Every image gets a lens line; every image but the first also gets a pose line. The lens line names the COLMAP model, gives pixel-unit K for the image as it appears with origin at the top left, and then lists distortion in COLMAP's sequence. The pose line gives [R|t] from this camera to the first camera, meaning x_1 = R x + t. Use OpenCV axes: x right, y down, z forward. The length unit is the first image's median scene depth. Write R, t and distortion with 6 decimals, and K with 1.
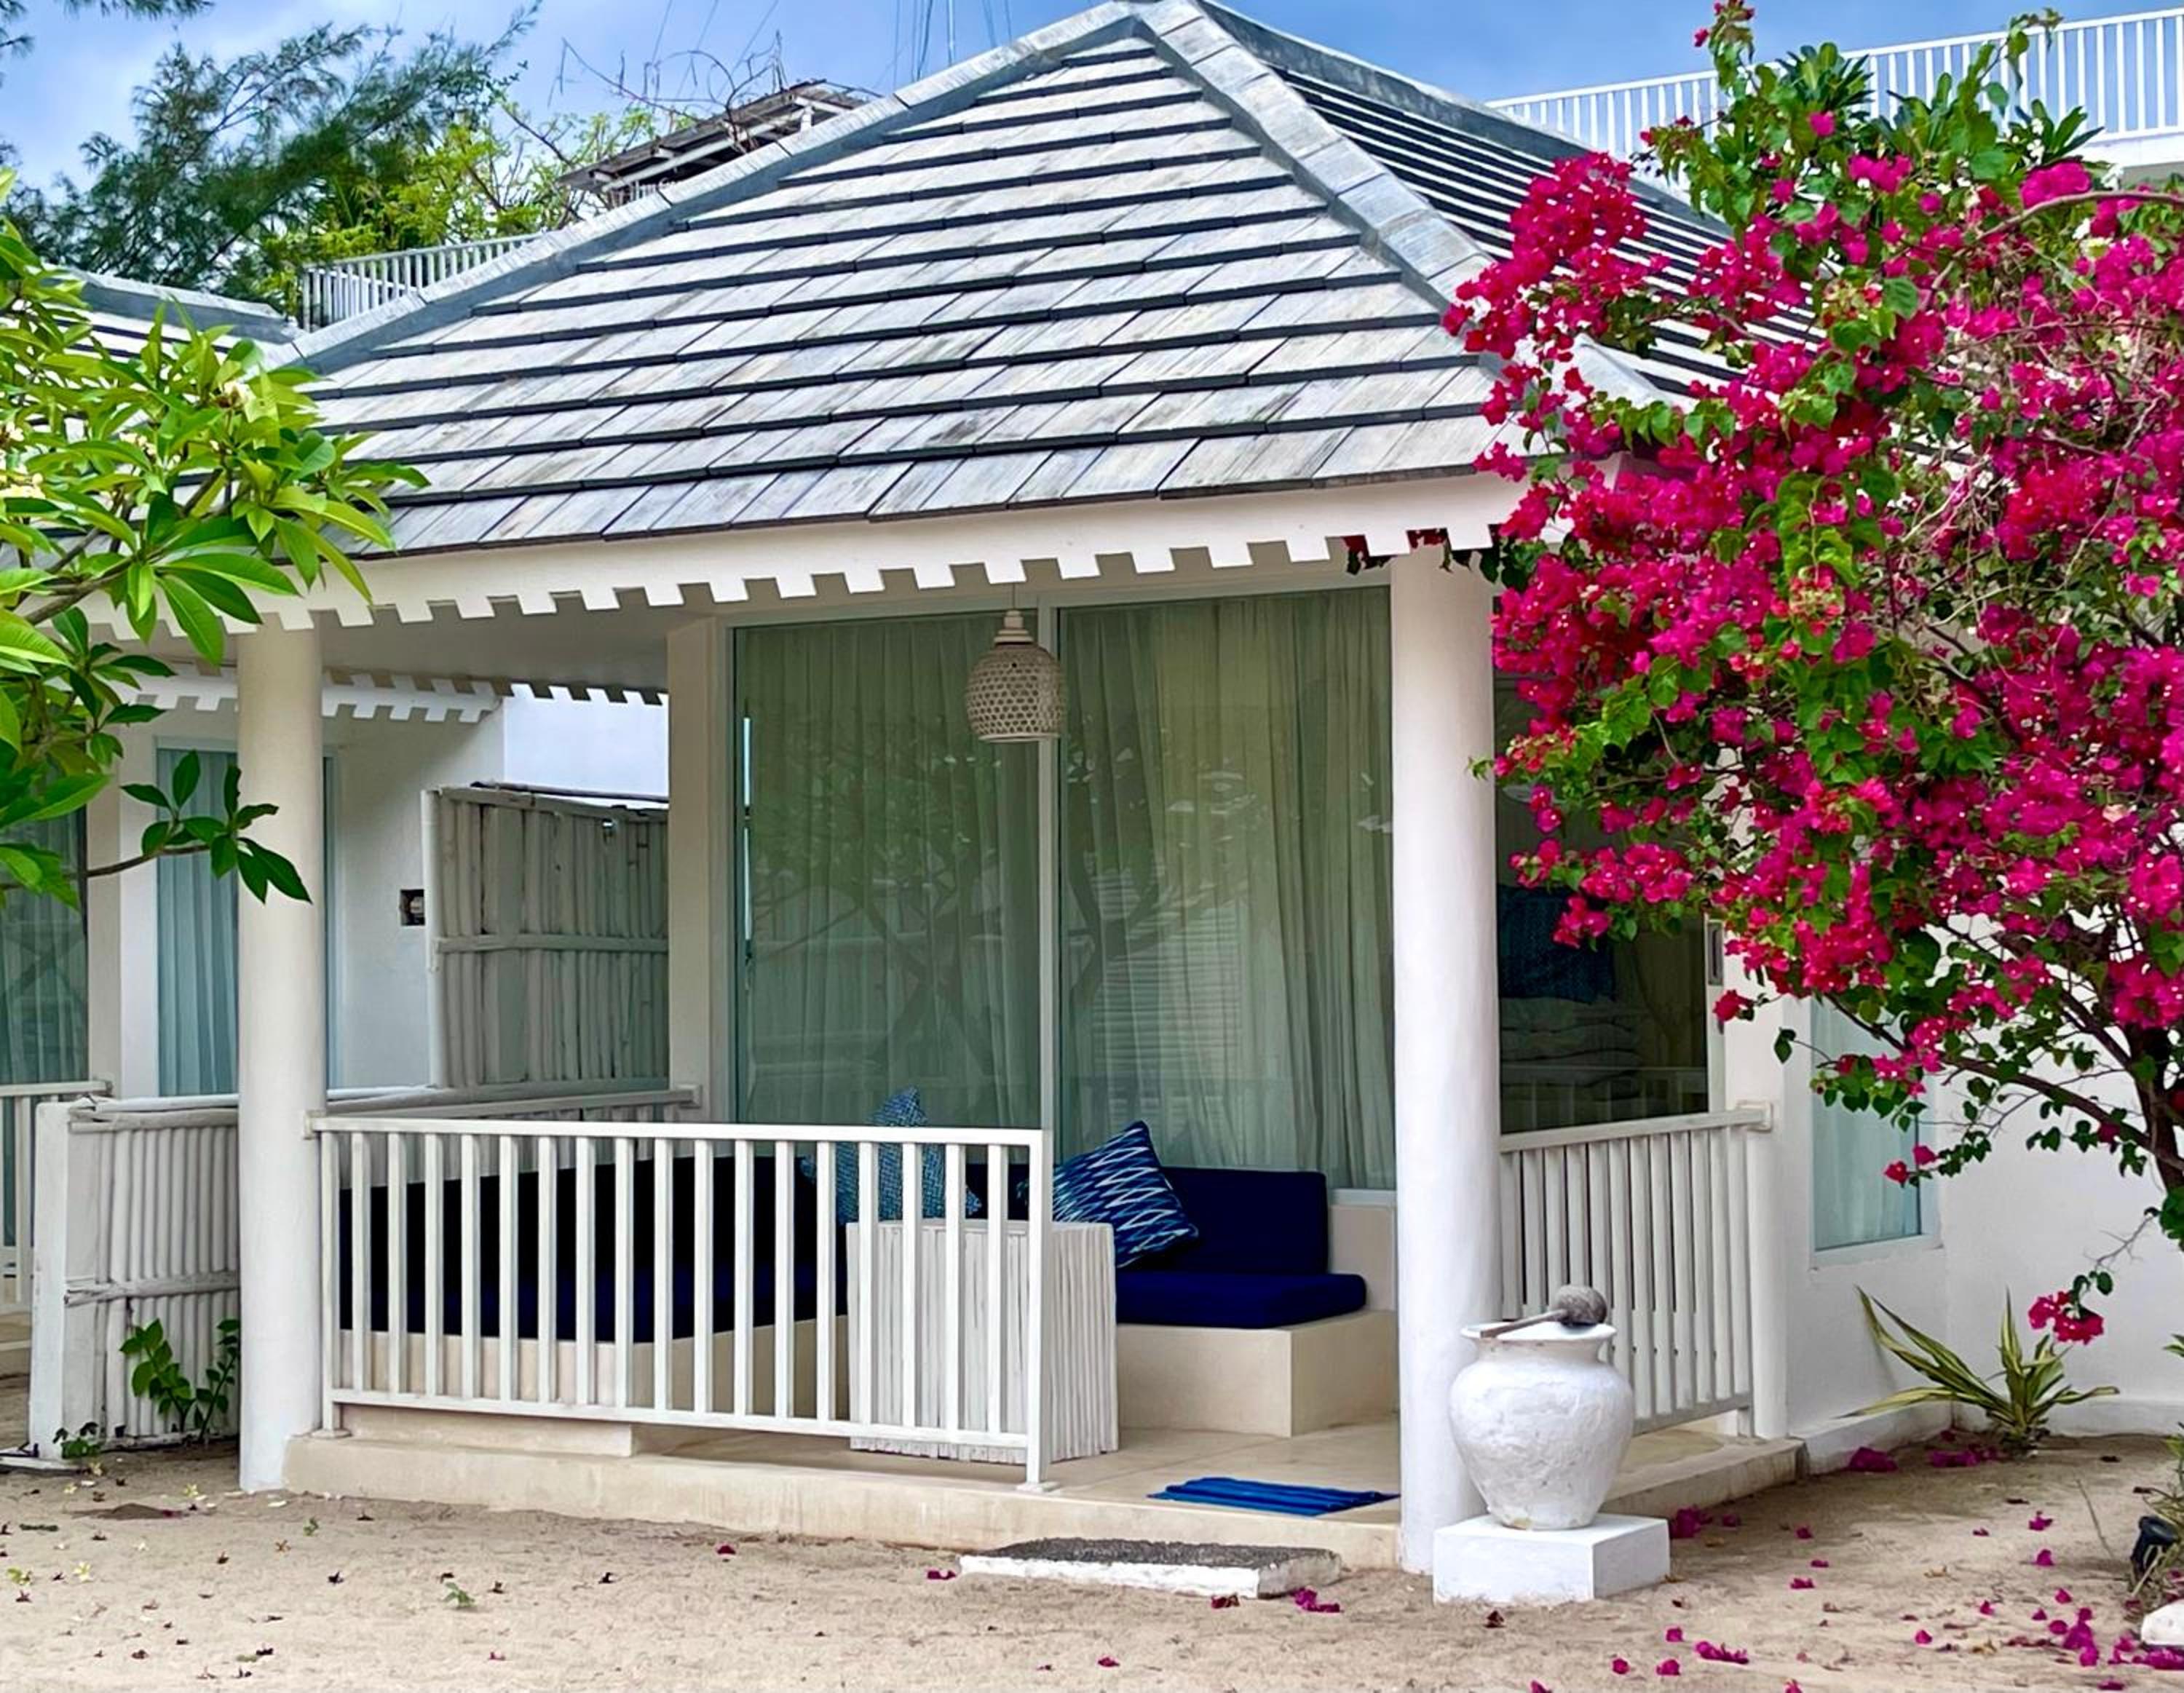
lens RADIAL K [[4075.5, 0, 1092.0], [0, 4075.5, 846.5], [0, 0, 1]] dist [-0.010056, 0.017733]
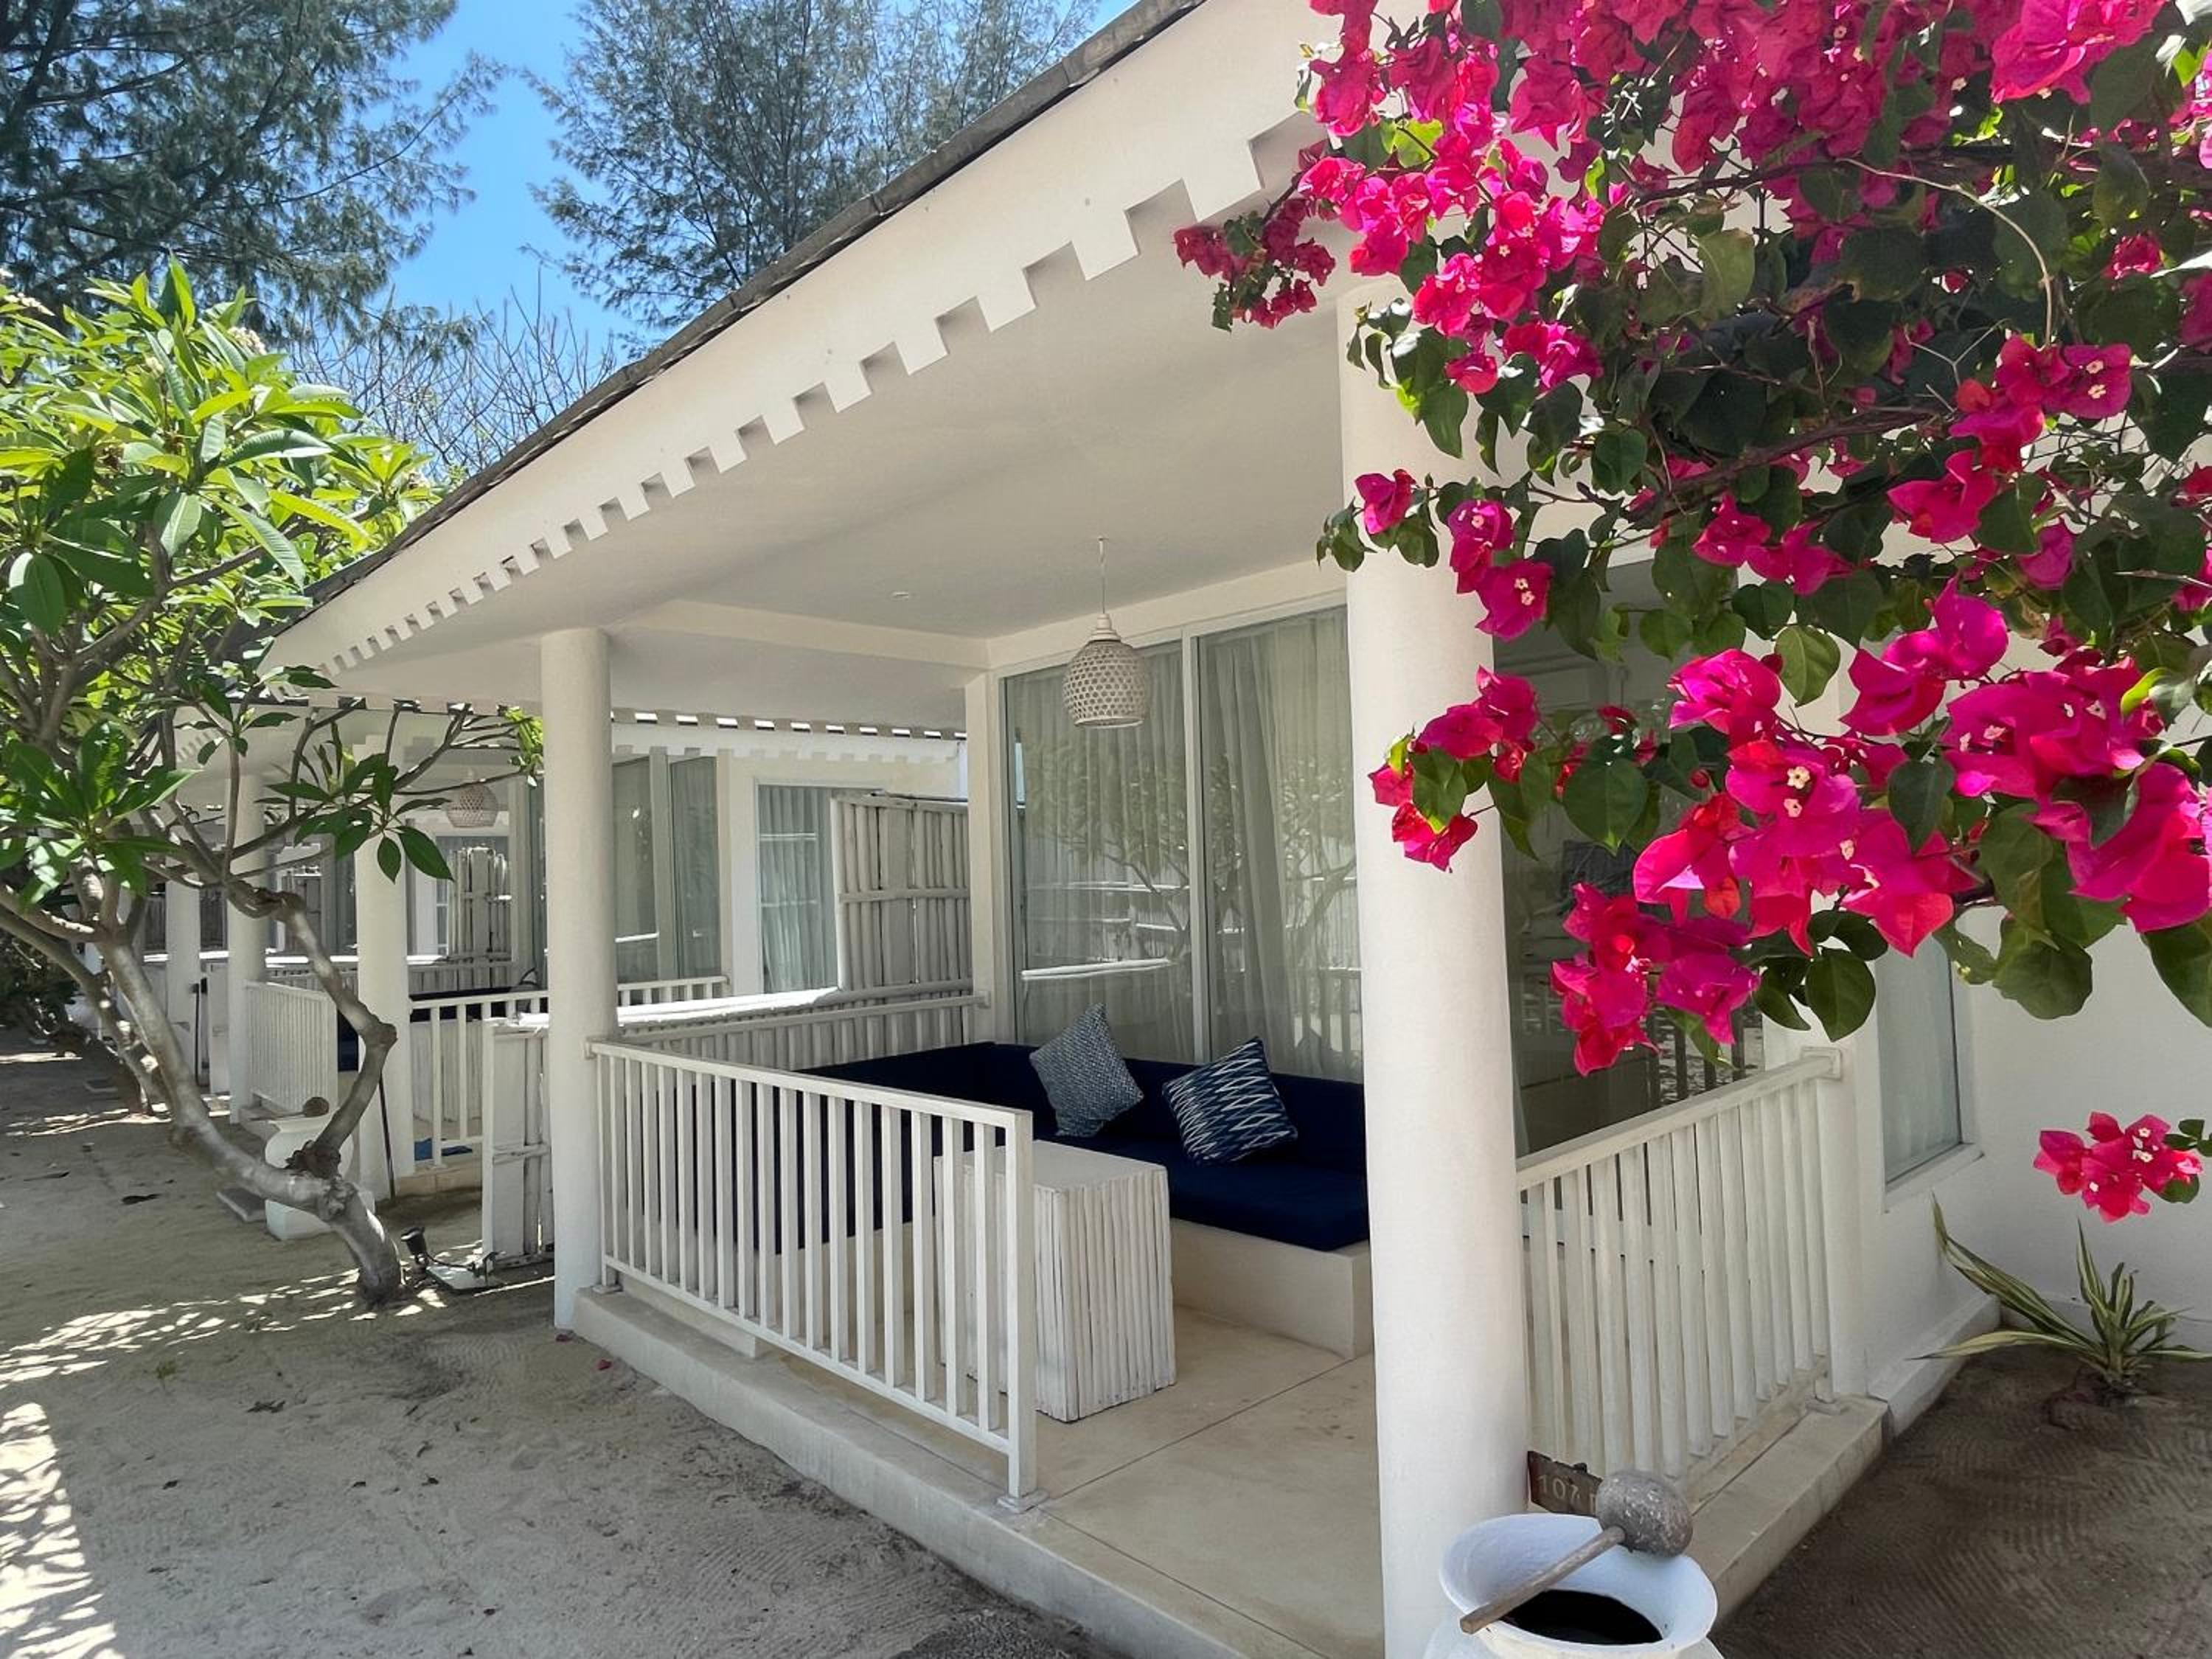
lens RADIAL K [[1313.0, 0, 1106.0], [0, 1313.0, 829.5], [0, 0, 1]] dist [0.000636, -0.000463]
pose [[0.964963, -0.031096, -0.260536, 0.075630], [0.029933, 0.999516, -0.008433, 0.005823], [0.260673, 0.000339, 0.965427, 0.607566]]
